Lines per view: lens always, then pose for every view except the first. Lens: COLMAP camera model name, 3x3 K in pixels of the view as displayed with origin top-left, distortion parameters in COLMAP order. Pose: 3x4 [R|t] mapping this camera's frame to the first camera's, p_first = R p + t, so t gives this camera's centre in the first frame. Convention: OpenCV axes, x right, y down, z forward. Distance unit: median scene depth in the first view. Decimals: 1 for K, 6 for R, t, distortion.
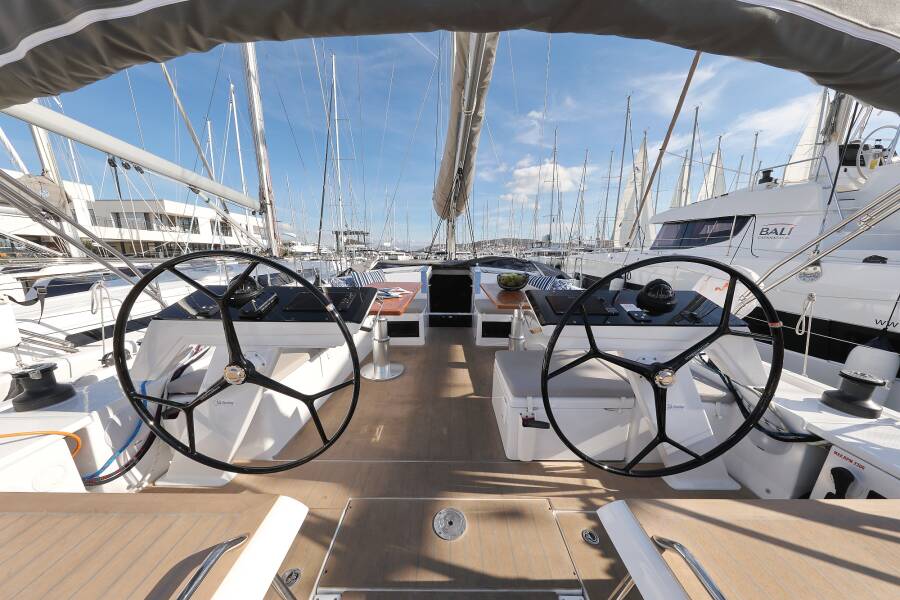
lens RADIAL K [[297.2, 0, 471.1], [0, 297.2, 304.1], [0, 0, 1]] dist [0.000151, 0.000011]
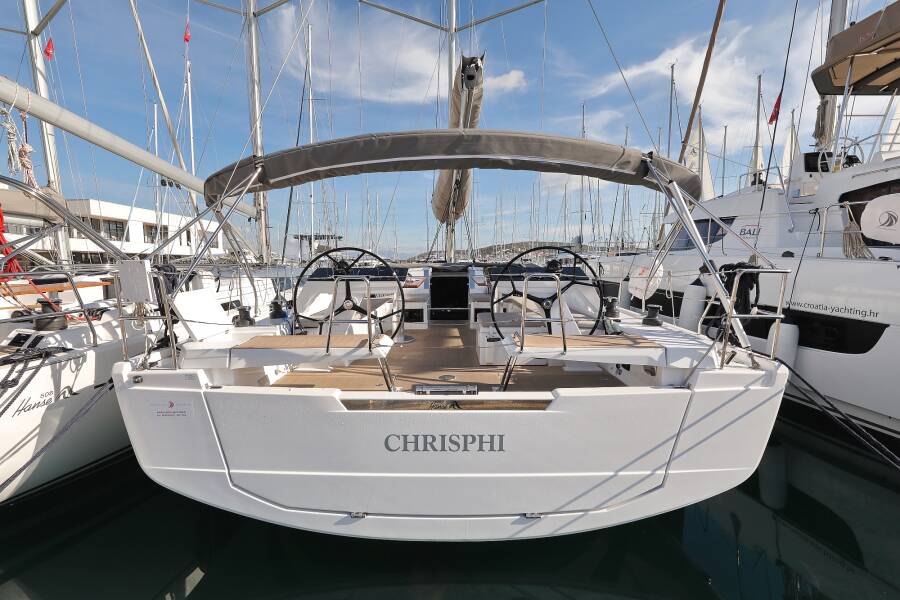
lens RADIAL K [[418.5, 0, 450.0], [0, 418.5, 300.0], [0, 0, 1]] dist [0.000679, 0.000010]
pose [[0.997529, -0.003356, -0.070183, 0.025728], [-0.002349, 0.996708, -0.081042, 0.074577], [0.070224, 0.081007, 0.994237, -0.330504]]
